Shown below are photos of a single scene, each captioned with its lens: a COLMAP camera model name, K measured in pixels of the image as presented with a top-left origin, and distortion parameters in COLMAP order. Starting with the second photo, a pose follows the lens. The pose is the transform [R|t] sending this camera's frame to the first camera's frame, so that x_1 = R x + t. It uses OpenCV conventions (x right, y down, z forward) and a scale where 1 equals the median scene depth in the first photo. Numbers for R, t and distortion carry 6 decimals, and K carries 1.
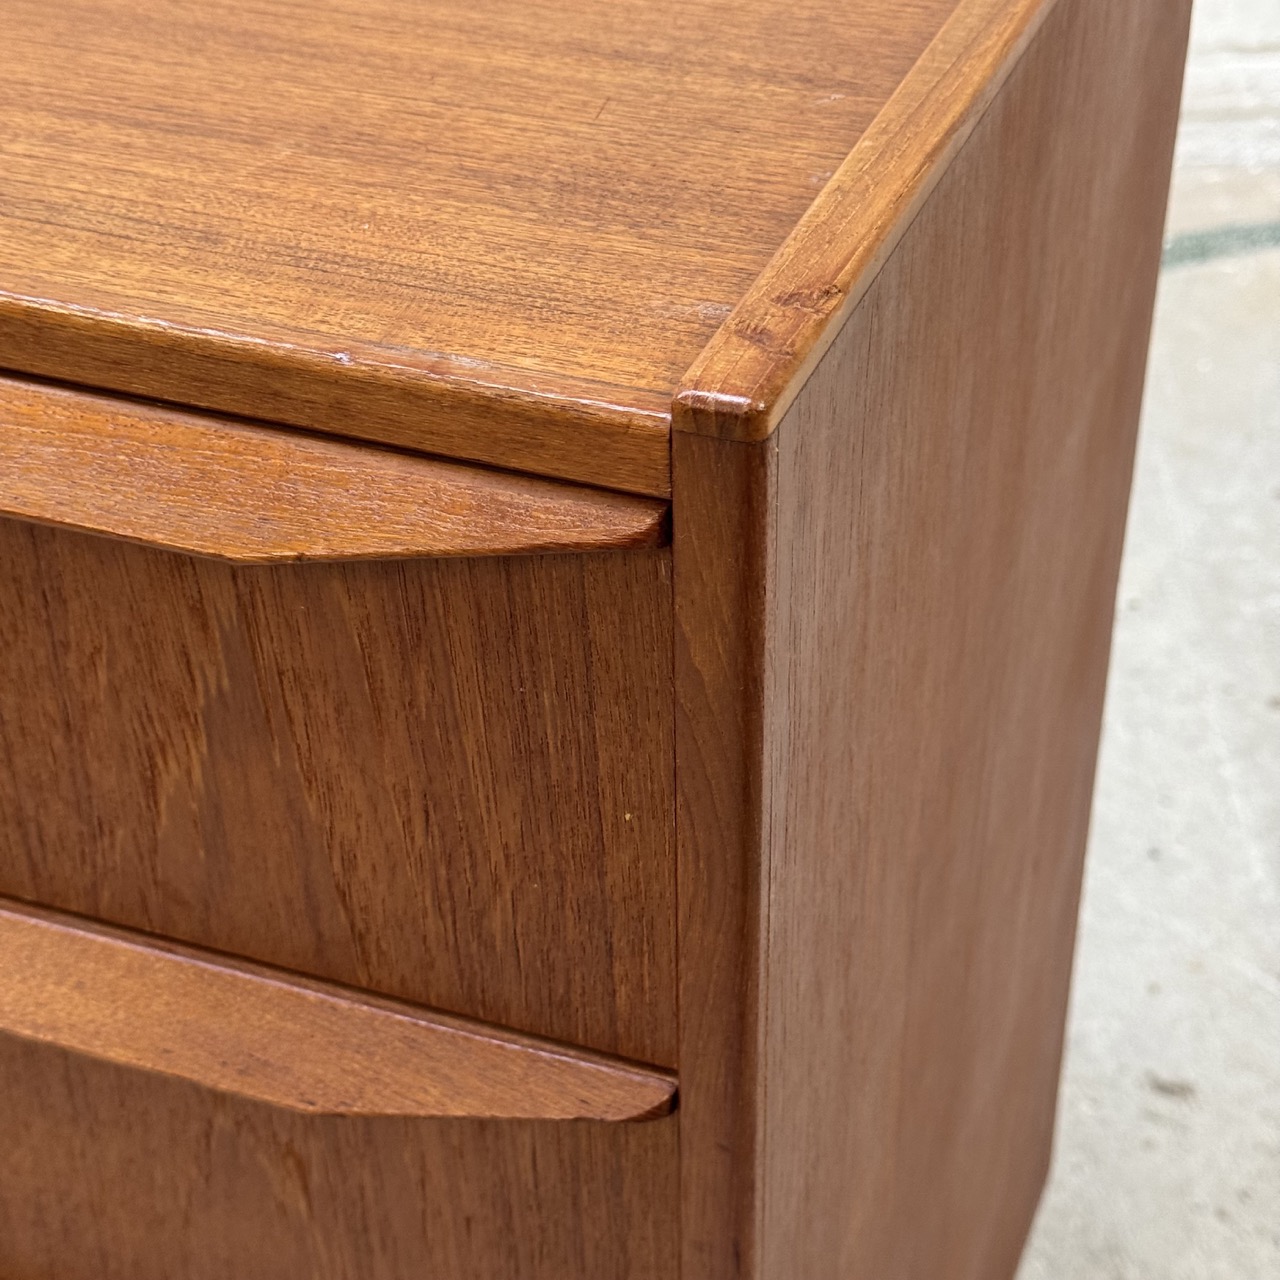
lens RADIAL K [[2425.3, 0, 640.0], [0, 2425.3, 640.0], [0, 0, 1]] dist [0.179970, -0.314696]
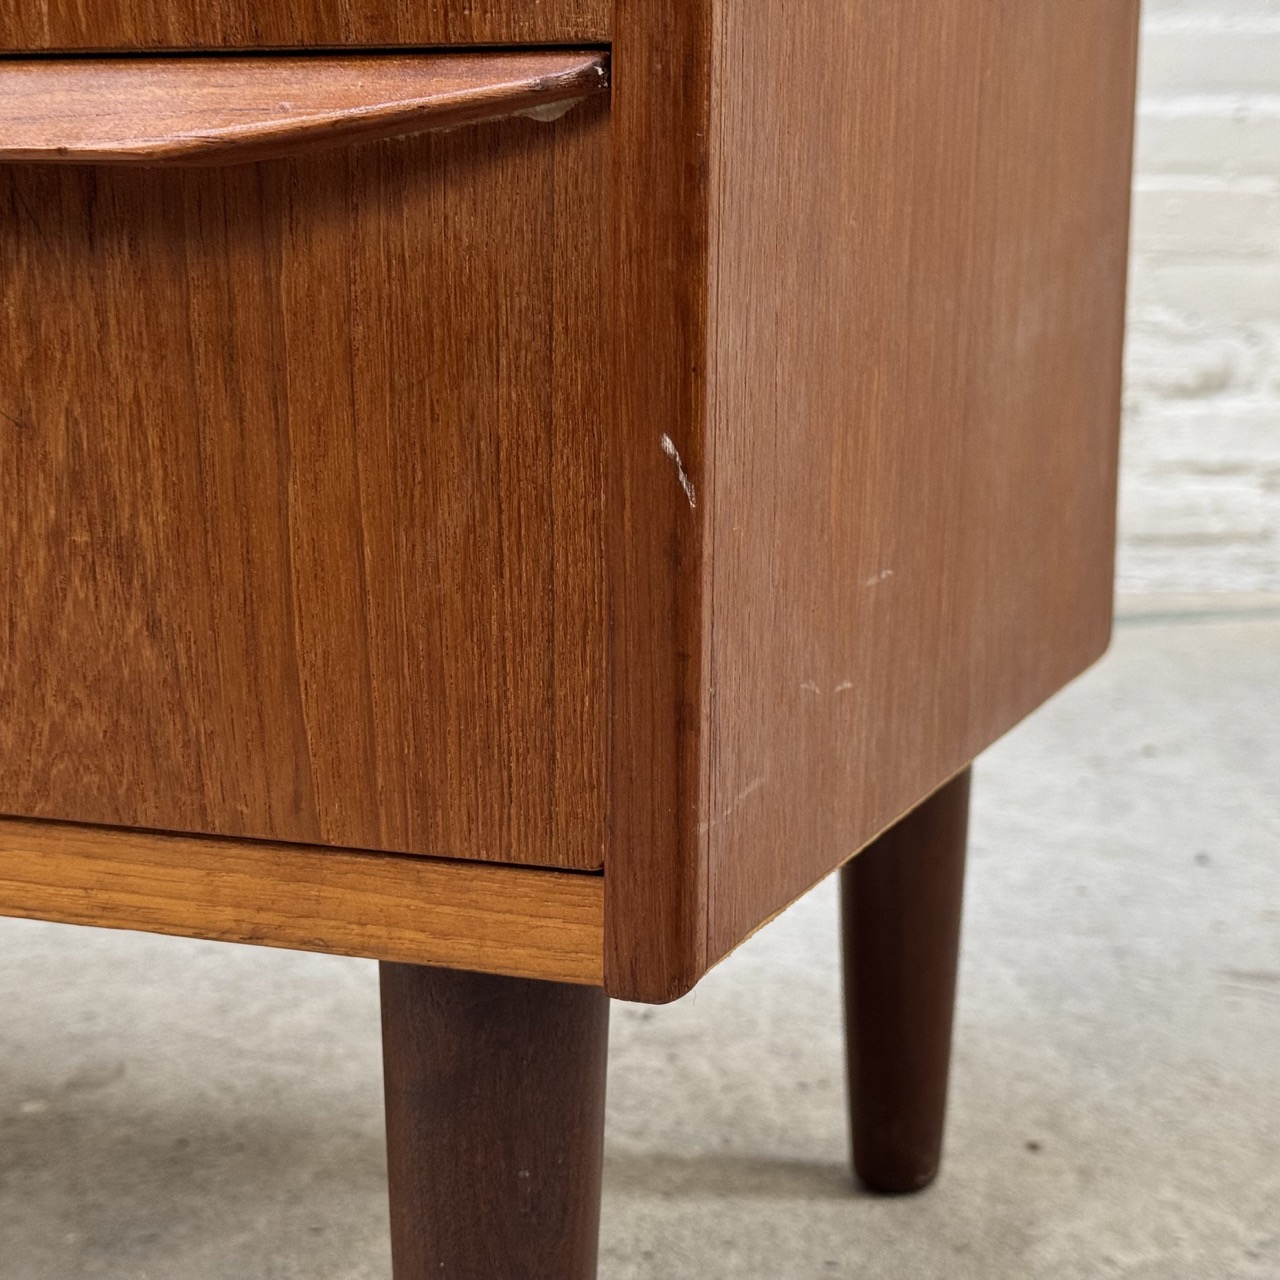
lens RADIAL K [[2425.3, 0, 640.0], [0, 2425.3, 640.0], [0, 0, 1]] dist [0.179970, -0.314696]
pose [[0.999618, 0.023433, 0.014646, 0.025754], [-0.013917, 0.884797, -0.465768, 1.165455], [-0.023874, 0.465387, 0.884786, 0.709767]]
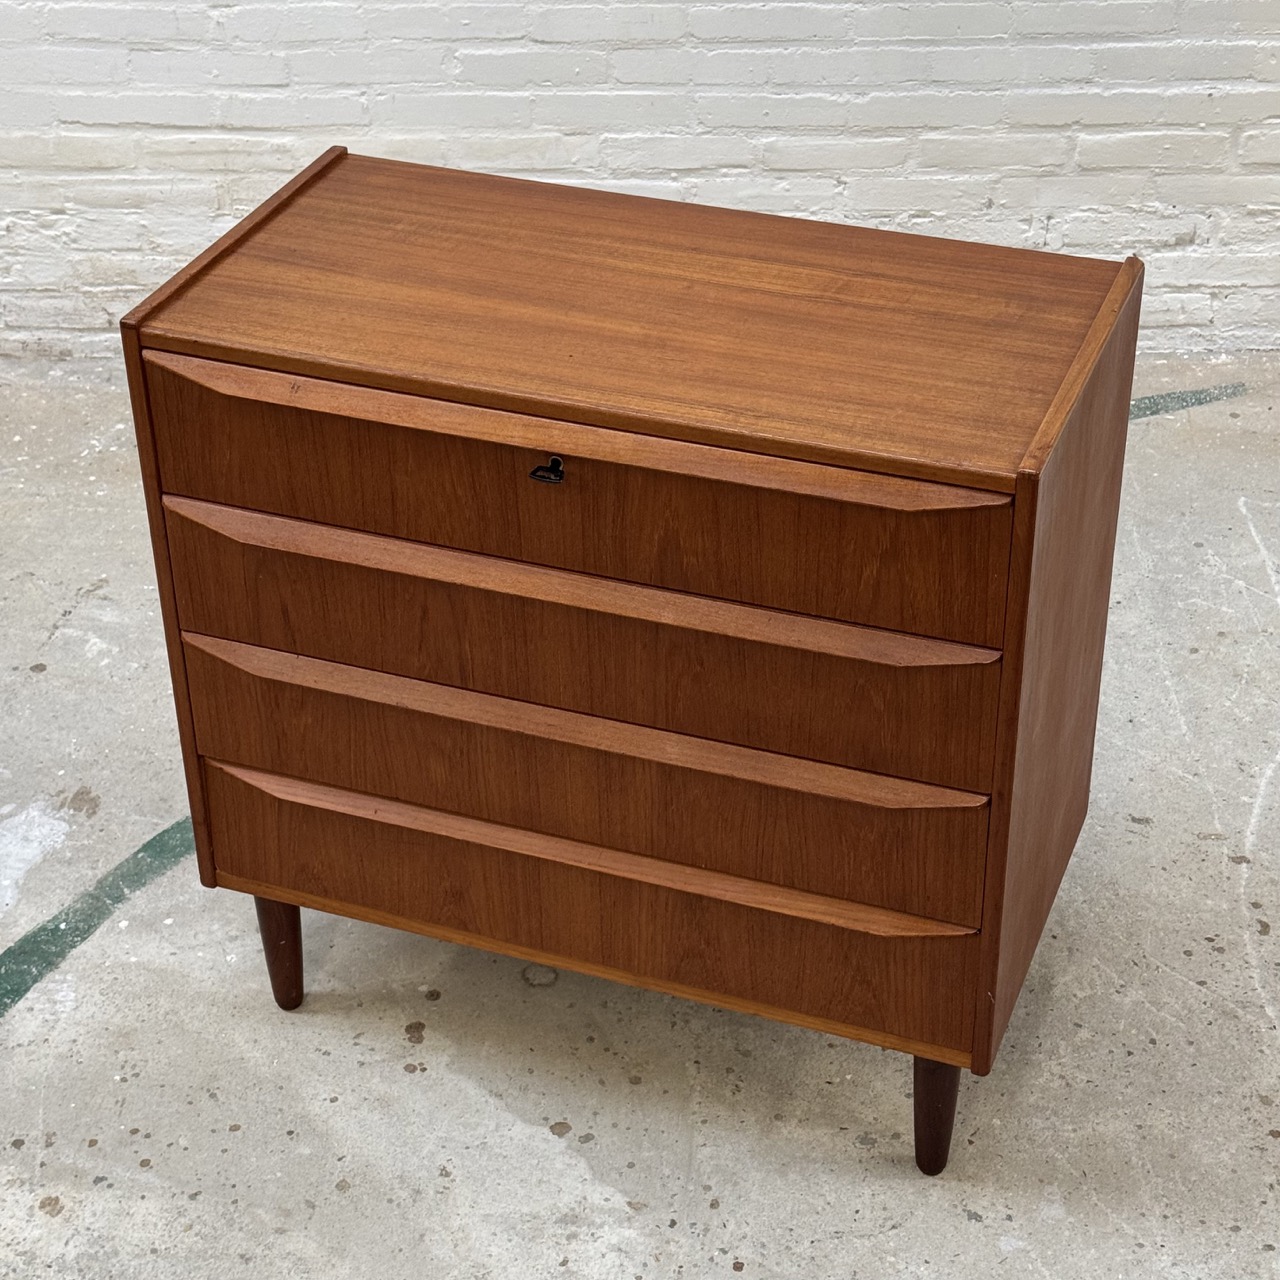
lens RADIAL K [[2538.7, 0, 667.9], [0, 2538.7, 618.4], [0, 0, 1]] dist [0.162865, -0.136193]
pose [[0.999647, -0.004652, 0.026163, -0.607347], [0.006228, 0.998148, -0.060510, 0.364169], [-0.025833, 0.060652, 0.997825, -2.943645]]
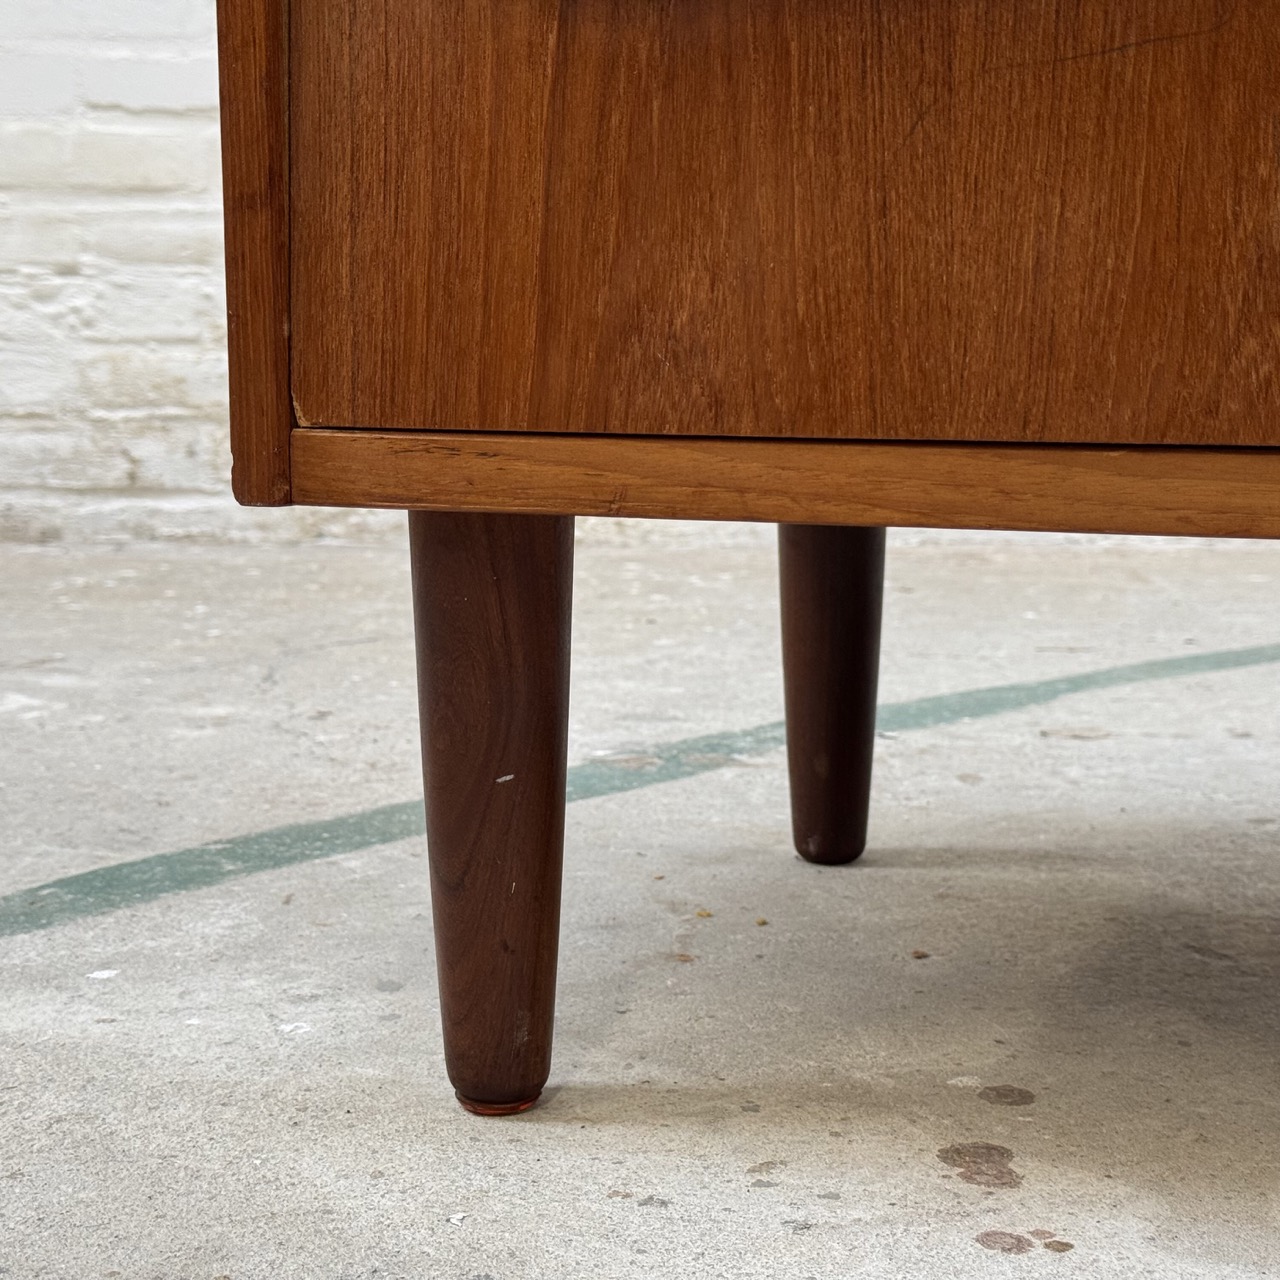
lens RADIAL K [[2425.3, 0, 640.0], [0, 2425.3, 640.0], [0, 0, 1]] dist [0.179970, -0.314696]
pose [[0.999708, 0.024029, 0.002508, -1.161913], [-0.019931, 0.878963, -0.476473, 1.237819], [-0.013653, 0.476284, 0.879186, 0.887079]]
